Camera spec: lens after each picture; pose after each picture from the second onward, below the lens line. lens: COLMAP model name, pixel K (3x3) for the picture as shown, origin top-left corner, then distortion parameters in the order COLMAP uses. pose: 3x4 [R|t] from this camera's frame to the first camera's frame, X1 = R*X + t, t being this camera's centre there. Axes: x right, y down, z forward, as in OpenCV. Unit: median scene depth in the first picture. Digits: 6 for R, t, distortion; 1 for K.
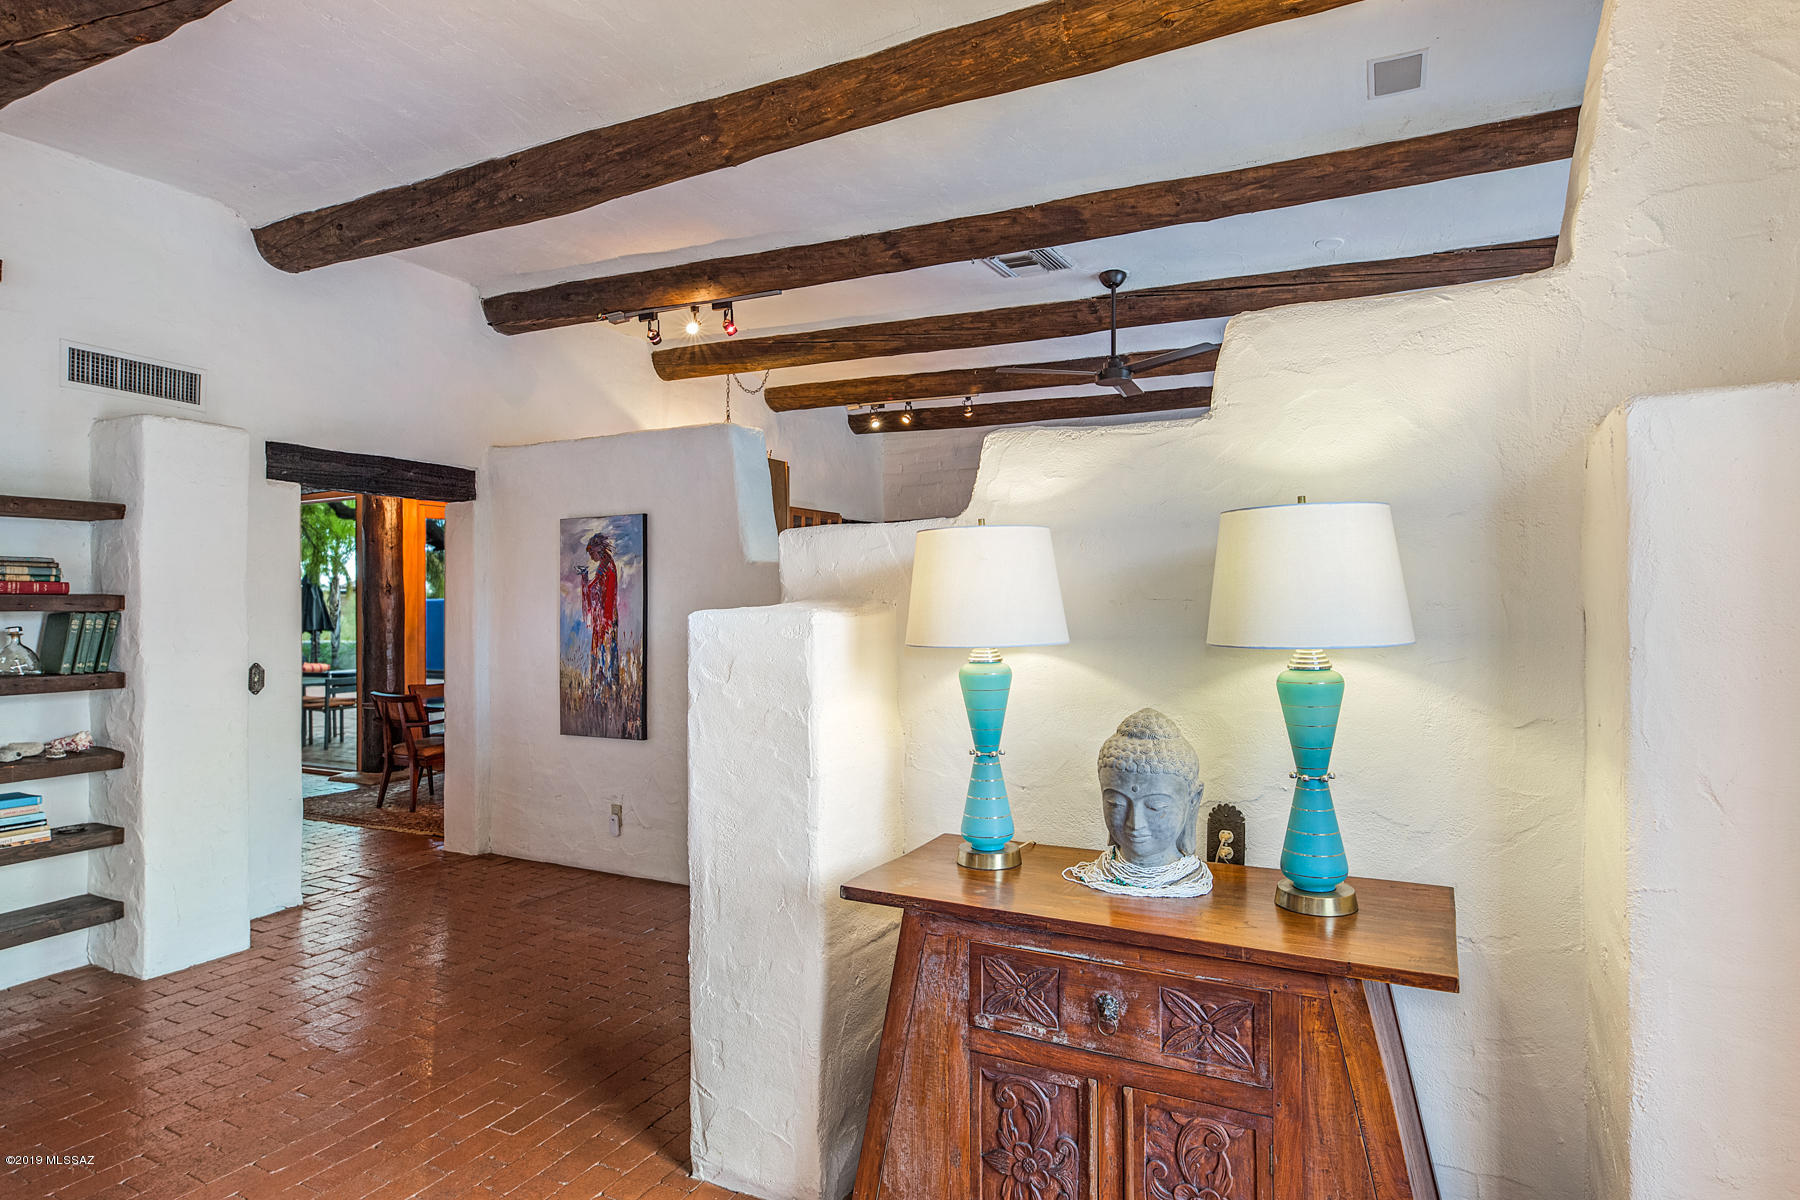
lens RADIAL K [[994.0, 0, 910.2], [0, 994.0, 596.5], [0, 0, 1]] dist [0.004008, 0.000010]
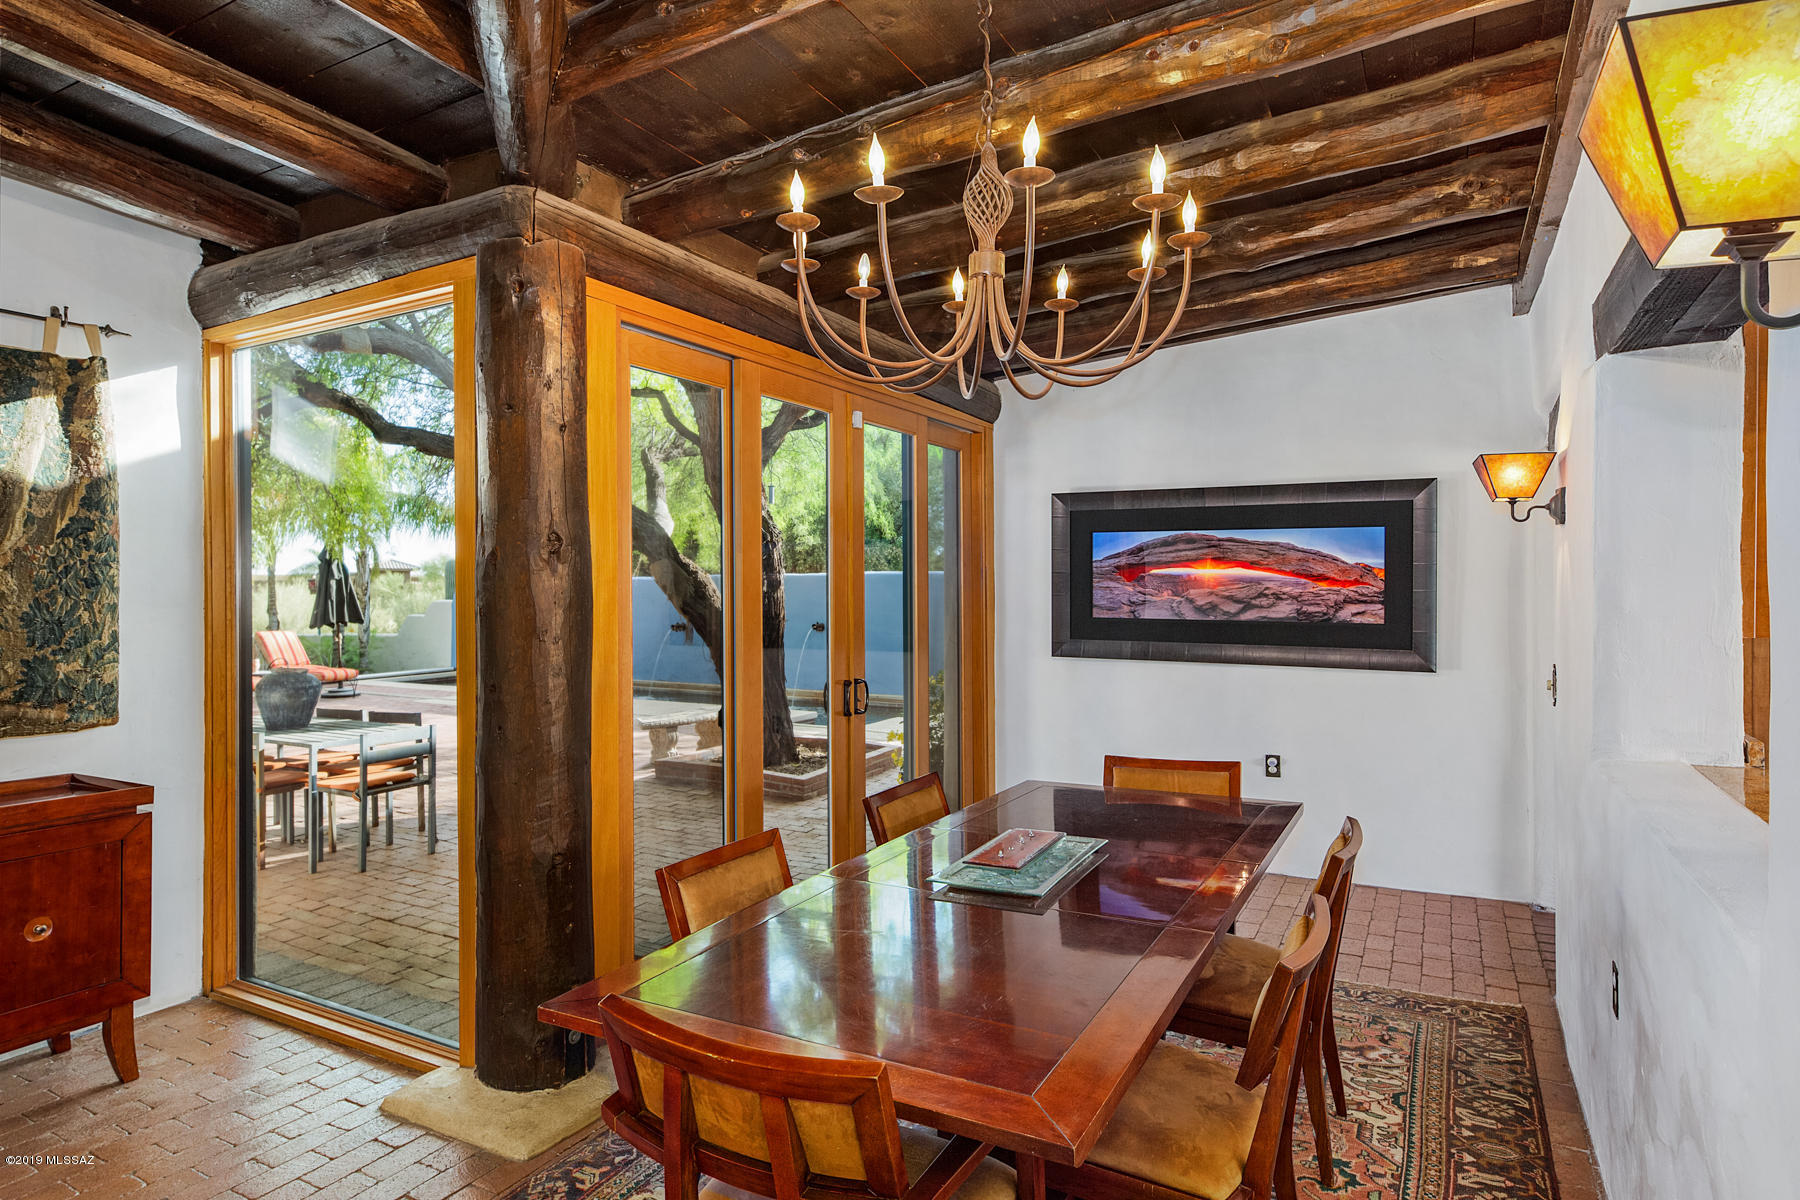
lens RADIAL K [[994.0, 0, 906.2], [0, 994.0, 594.9], [0, 0, 1]] dist [0.004008, 0.000010]
pose [[0.999798, 0.003274, -0.019808, -0.635529], [-0.002999, 0.999899, 0.013896, 0.005780], [0.019851, -0.013834, 0.999707, 1.061955]]
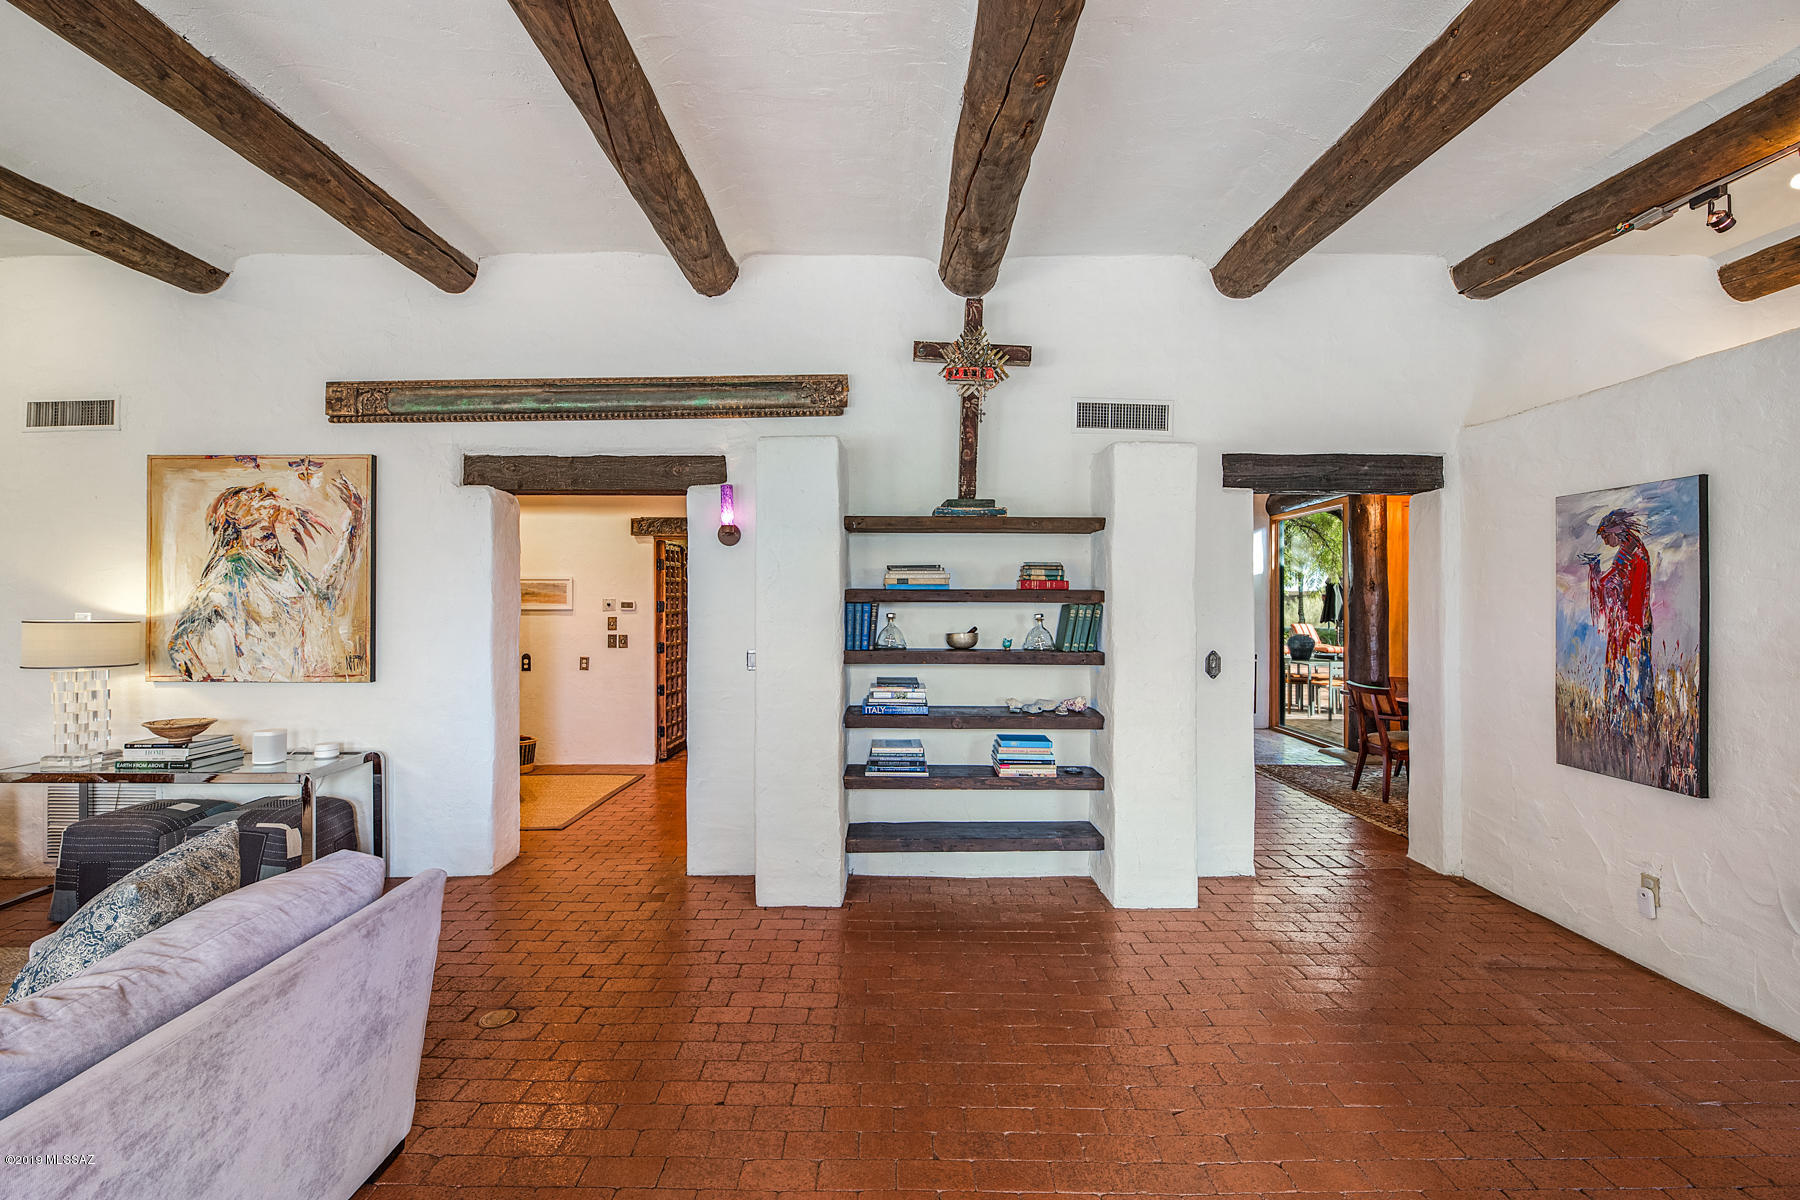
lens RADIAL K [[747.5, 0, 887.1], [0, 747.5, 588.7], [0, 0, 1]] dist [0.000273, -0.001542]
pose [[0.455746, -0.003350, -0.890104, -0.061259], [-0.002386, 0.999985, -0.004986, 0.001245], [0.890107, 0.004396, 0.455731, 0.248270]]
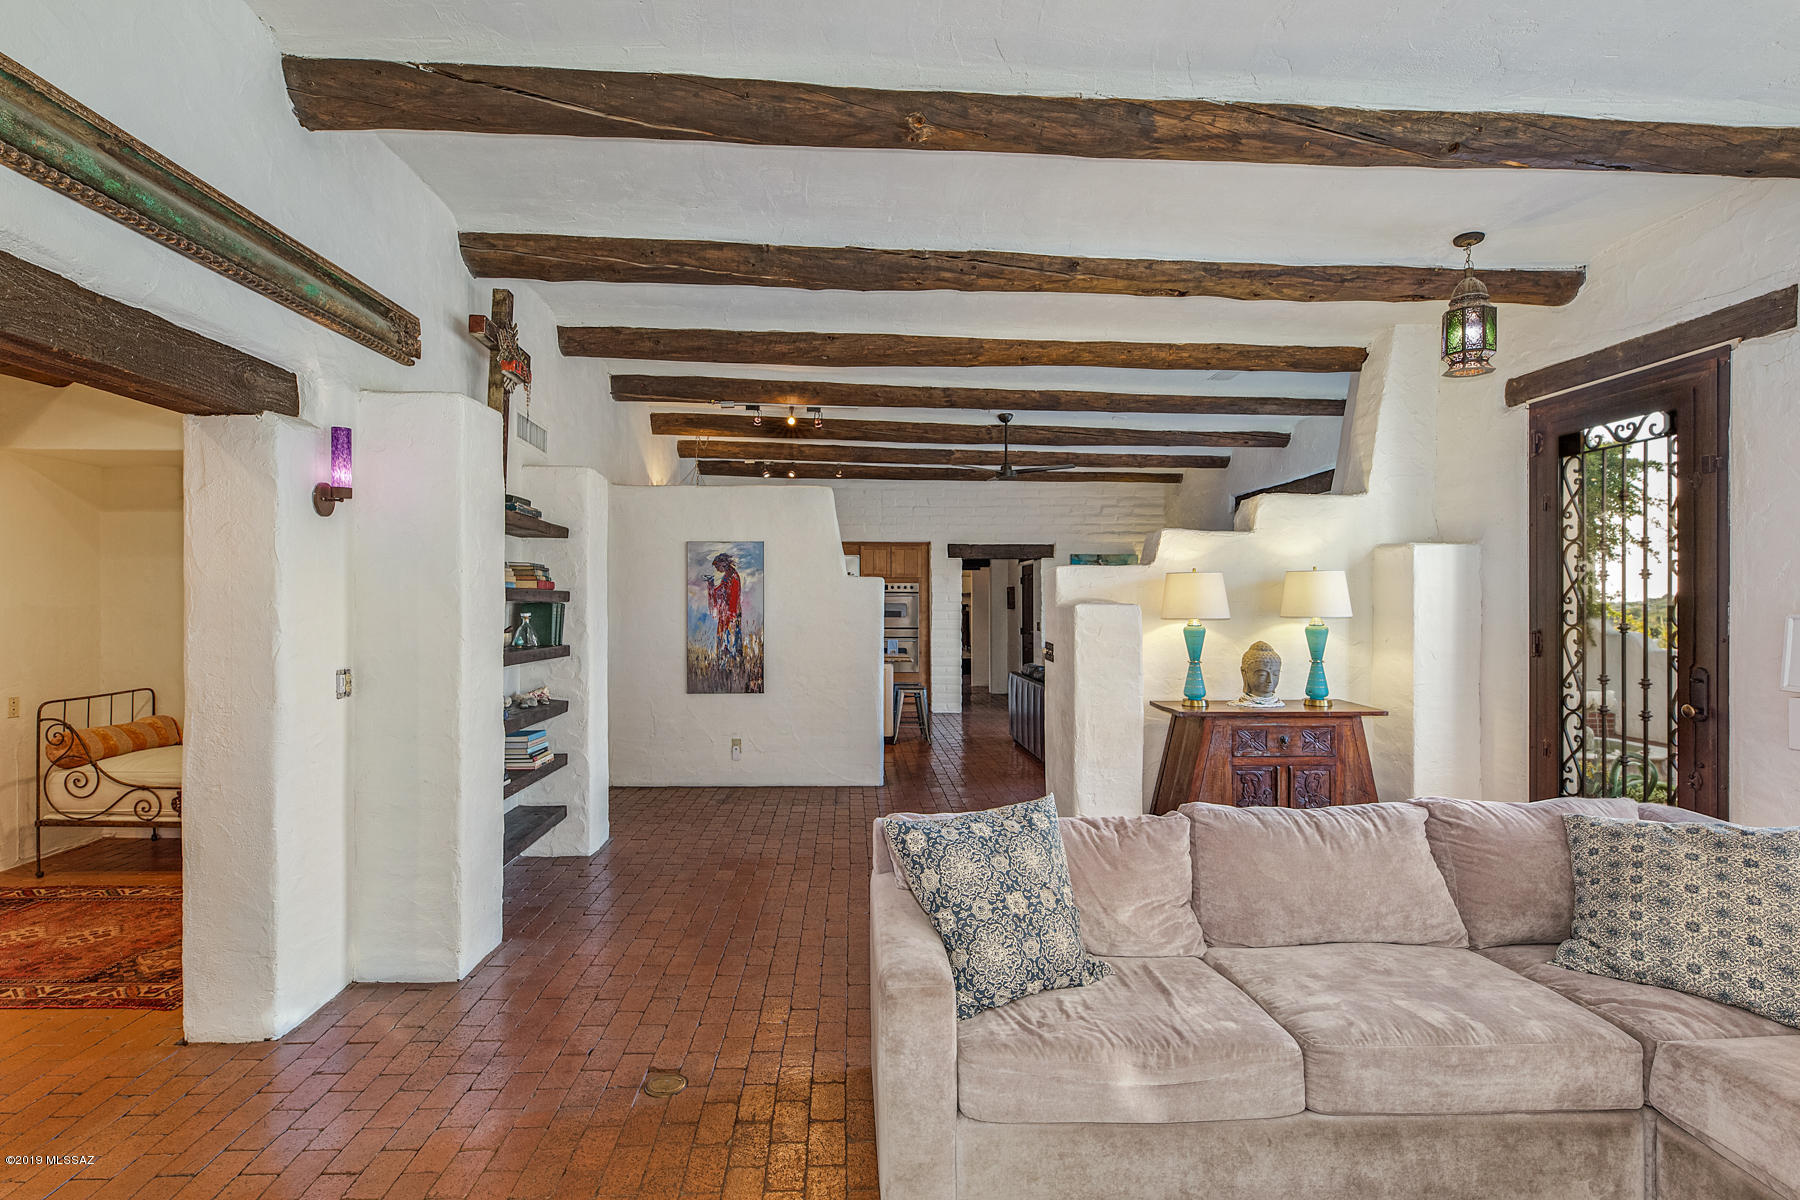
lens RADIAL K [[889.9, 0, 888.7], [0, 889.9, 593.3], [0, 0, 1]] dist [0.005781, 0.000025]
pose [[0.870191, 0.015618, 0.492468, -0.760789], [-0.010278, 0.999855, -0.013548, 0.010498], [-0.492608, 0.006728, 0.870225, -0.256573]]
